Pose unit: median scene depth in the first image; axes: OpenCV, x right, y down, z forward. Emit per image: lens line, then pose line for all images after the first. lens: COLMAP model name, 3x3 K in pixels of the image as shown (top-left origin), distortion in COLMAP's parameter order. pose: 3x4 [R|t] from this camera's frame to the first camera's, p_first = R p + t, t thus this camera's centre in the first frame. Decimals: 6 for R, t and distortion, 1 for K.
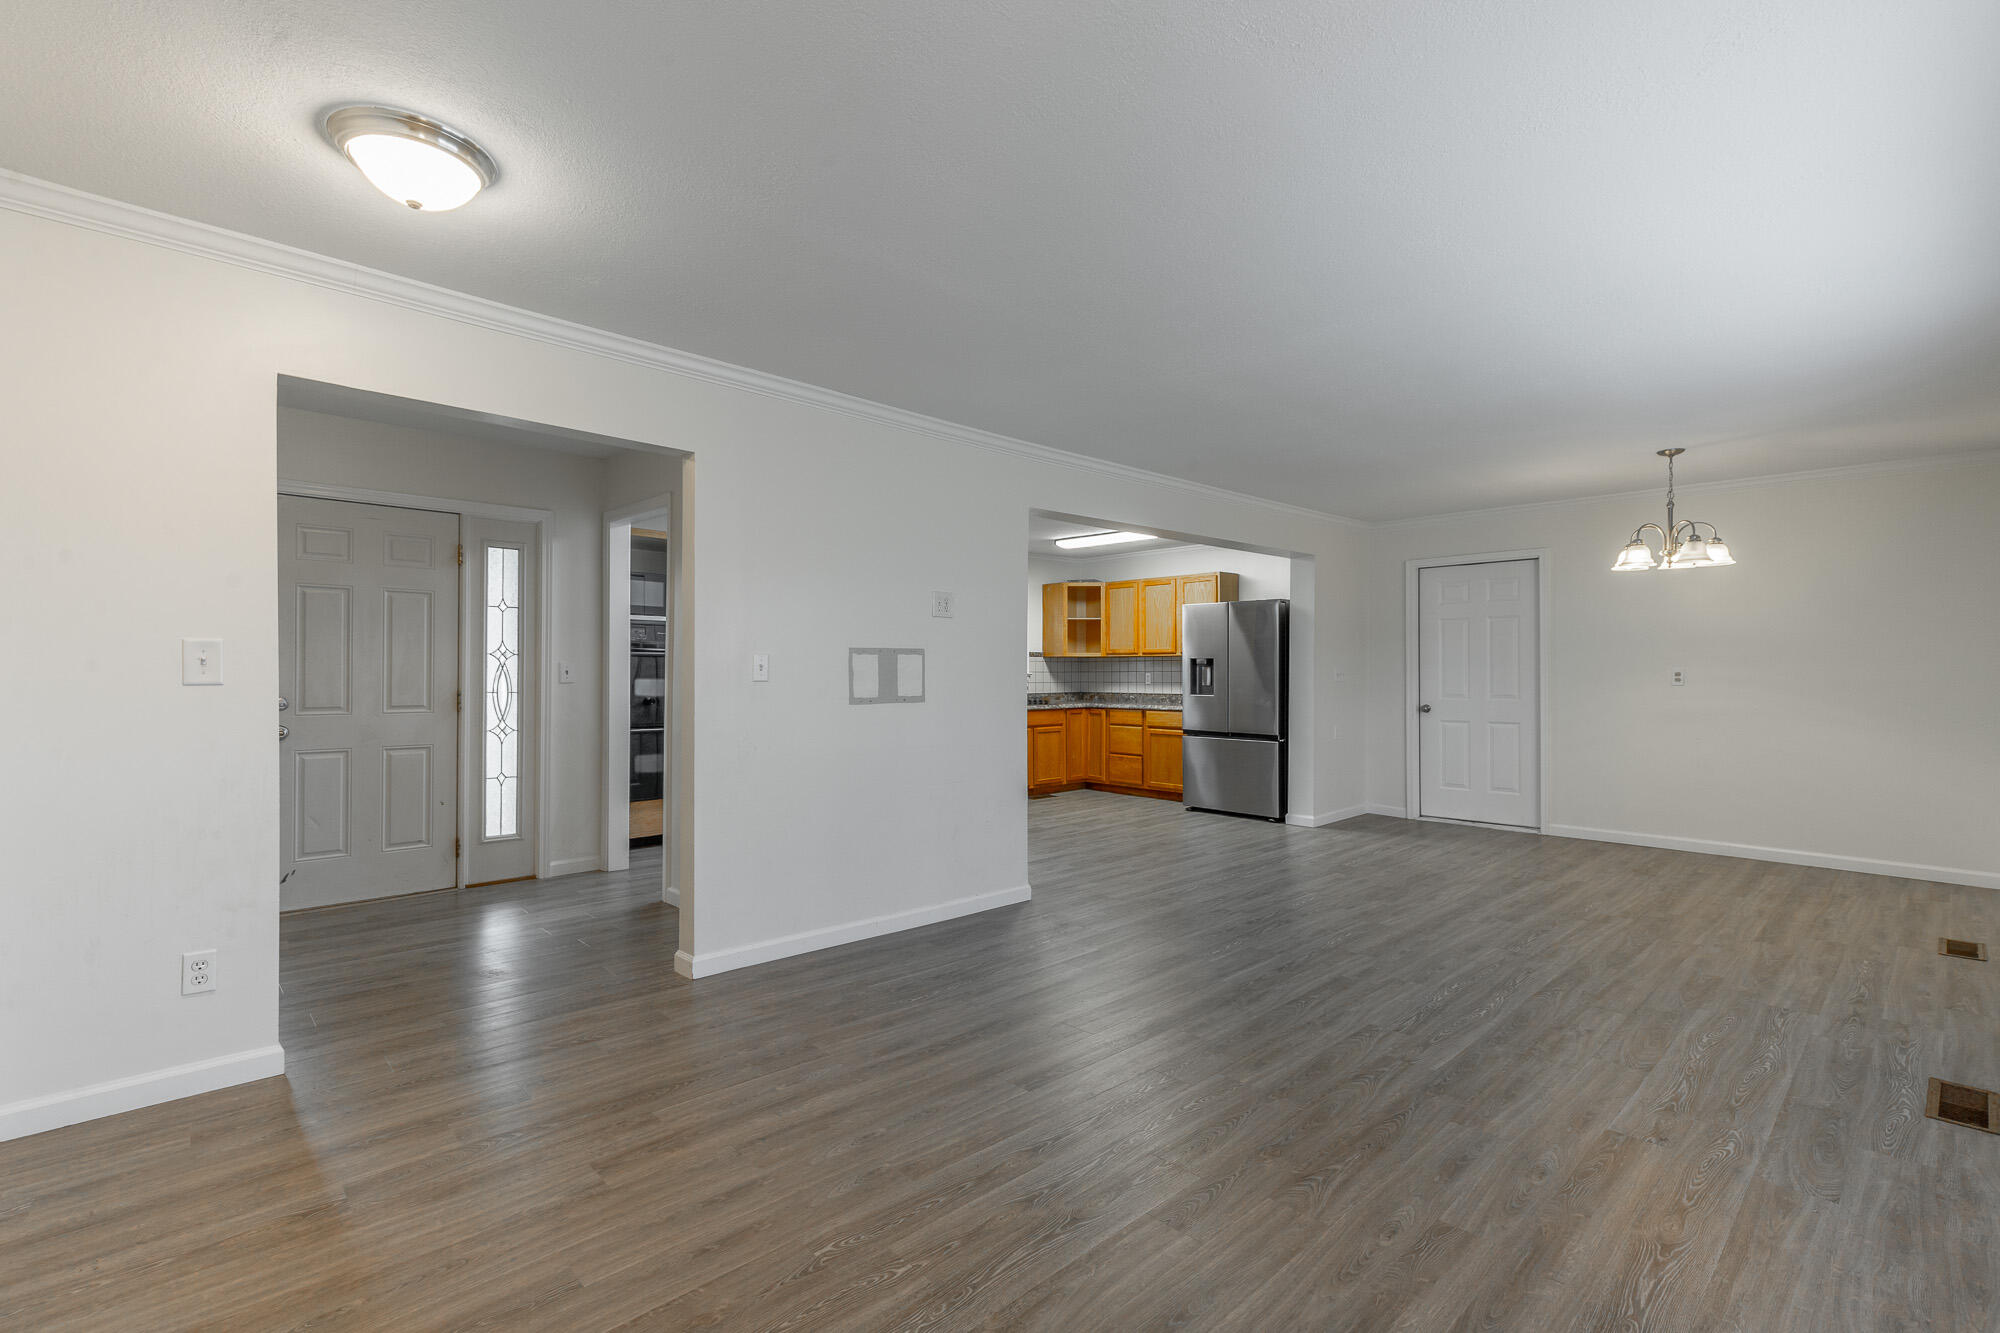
lens RADIAL K [[905.3, 0, 997.0], [0, 905.3, 643.1], [0, 0, 1]] dist [-0.000500, 0.000342]
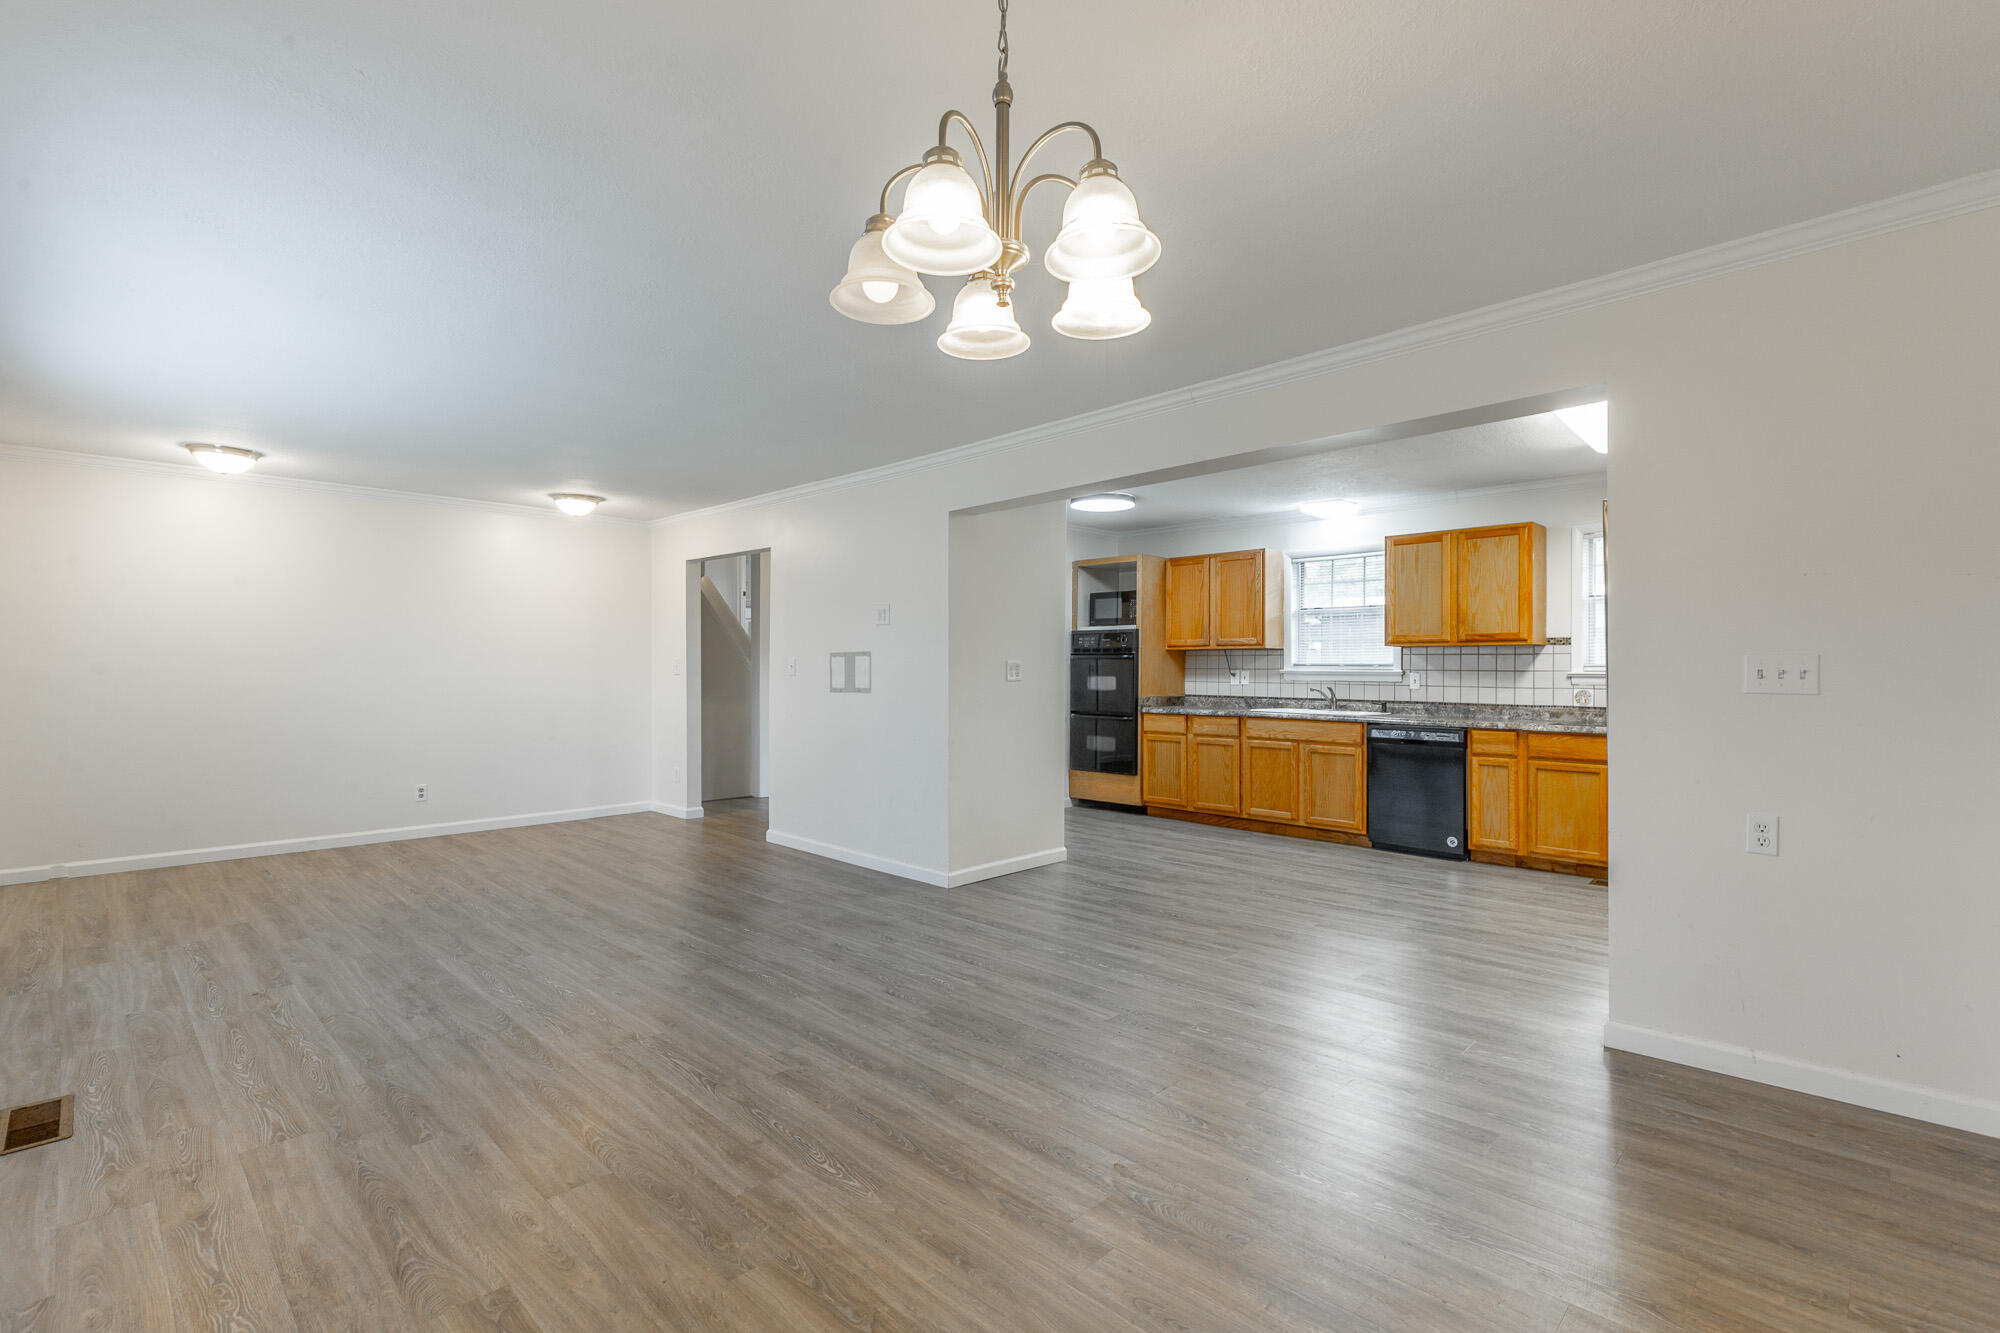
lens RADIAL K [[878.9, 0, 994.7], [0, 878.9, 659.9], [0, 0, 1]] dist [0.000836, -0.000245]
pose [[0.056043, -0.016930, -0.998285, 1.549531], [0.027908, 0.999492, -0.015384, 0.056201], [0.998038, -0.026998, 0.056487, 1.483858]]
